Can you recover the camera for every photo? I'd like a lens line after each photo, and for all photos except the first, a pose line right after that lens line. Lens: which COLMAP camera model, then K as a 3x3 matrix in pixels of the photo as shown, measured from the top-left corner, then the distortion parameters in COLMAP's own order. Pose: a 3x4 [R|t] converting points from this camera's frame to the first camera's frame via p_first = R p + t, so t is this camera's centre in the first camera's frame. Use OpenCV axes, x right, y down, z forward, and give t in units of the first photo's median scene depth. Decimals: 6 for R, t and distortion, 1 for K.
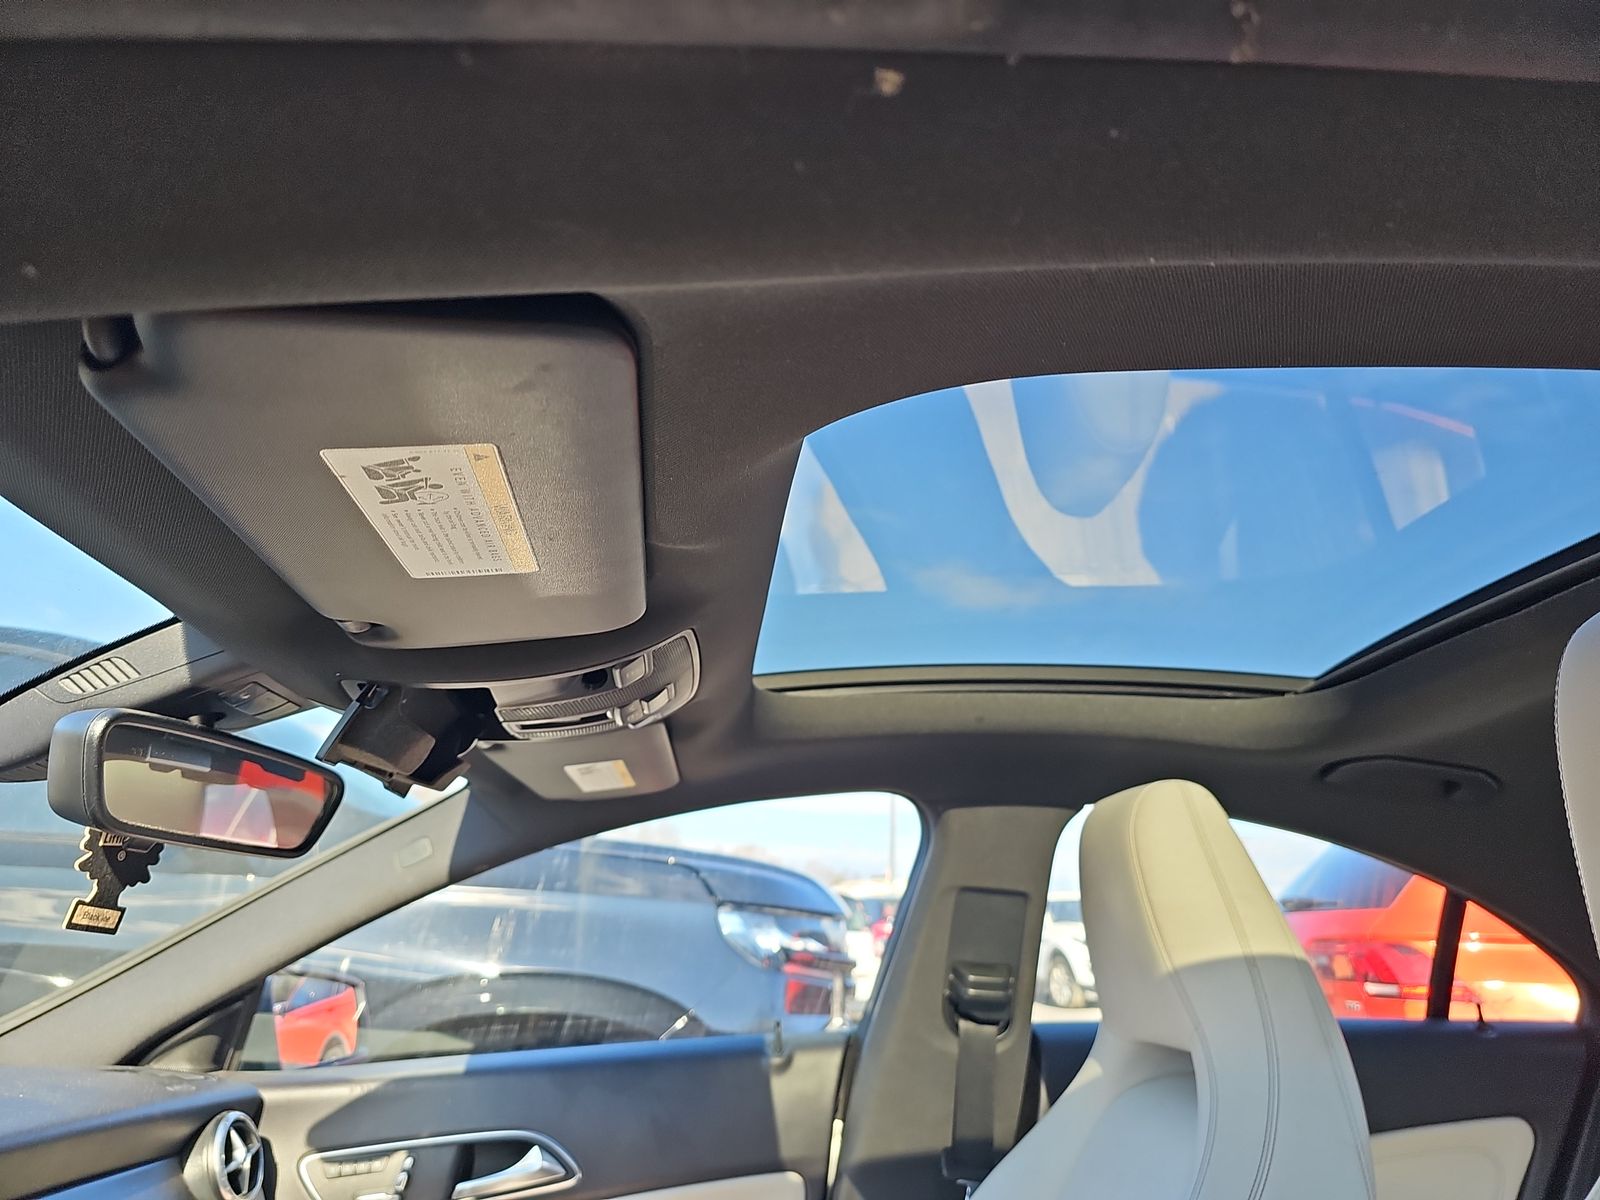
lens RADIAL K [[1061.8, 0, 800.0], [0, 1061.8, 600.0], [0, 0, 1]] dist [0.048448, -0.040118]
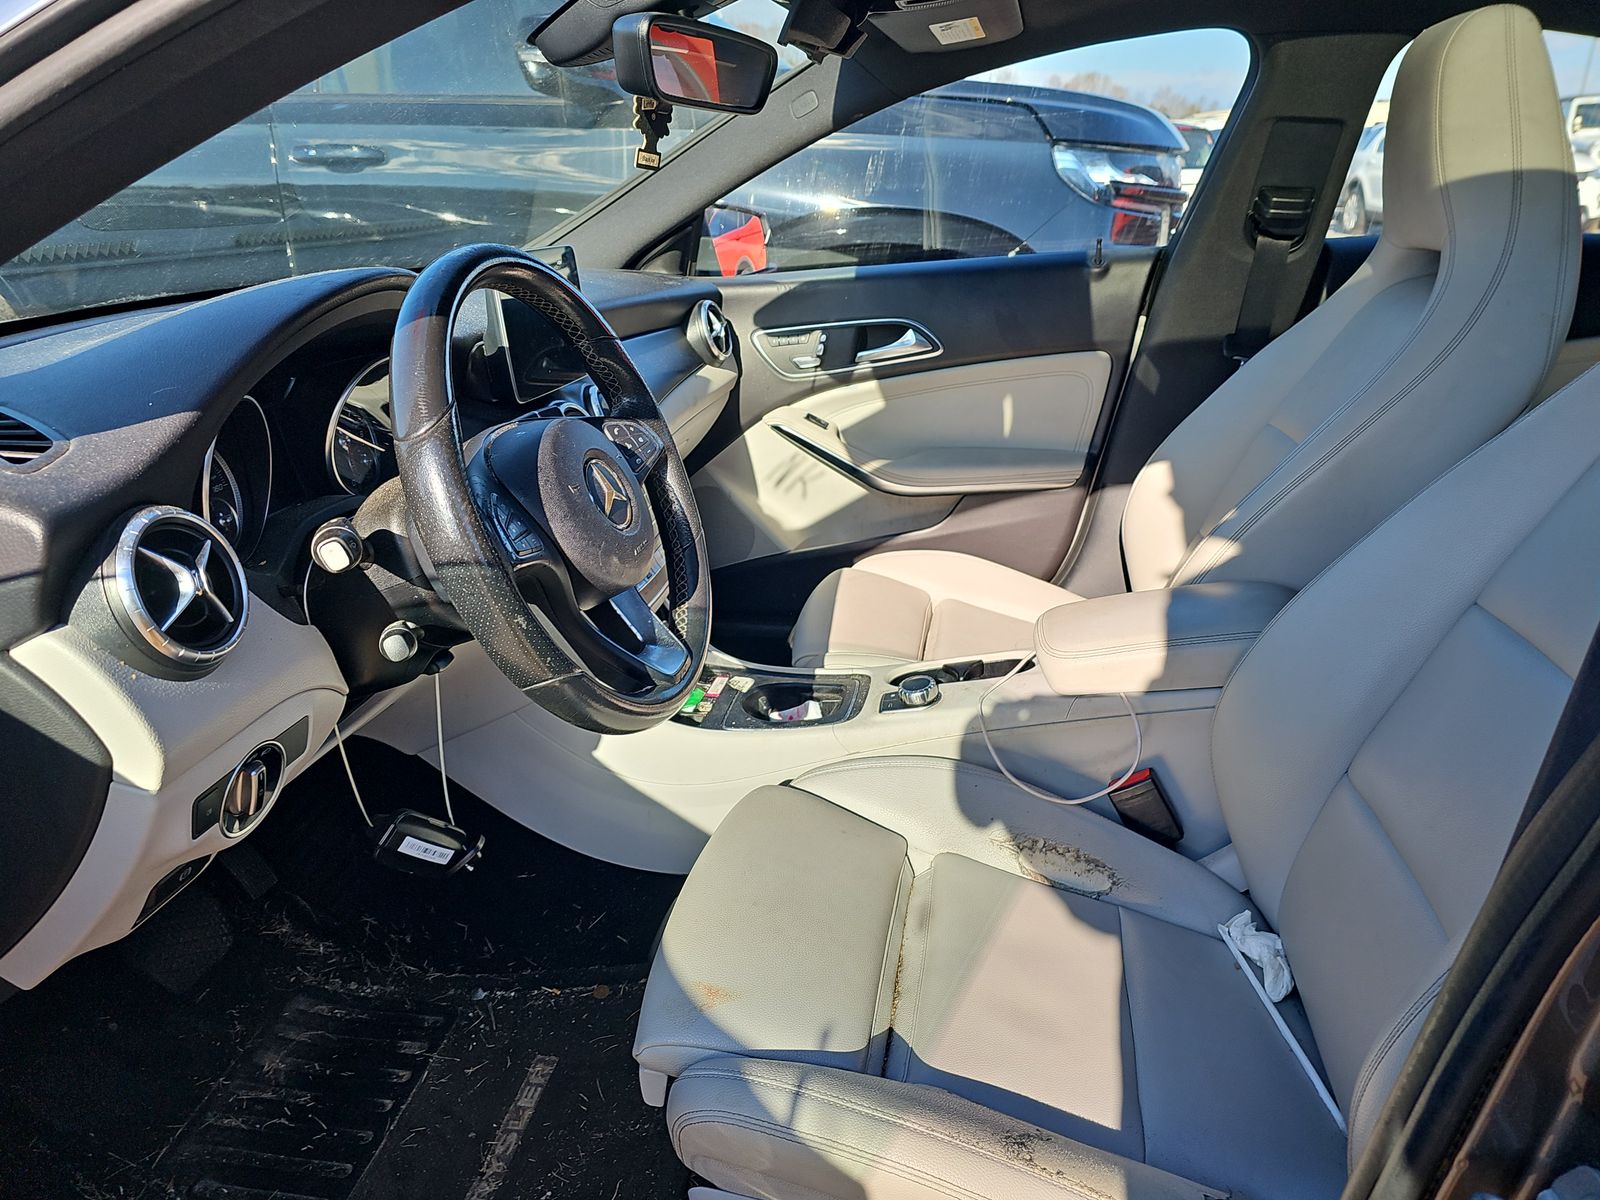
lens RADIAL K [[1061.8, 0, 800.0], [0, 1061.8, 600.0], [0, 0, 1]] dist [0.048448, -0.040118]
pose [[0.958674, 0.086903, -0.270910, 0.018885], [0.102523, 0.782713, 0.613881, -0.074083], [0.265393, -0.616286, 0.741457, -0.266129]]
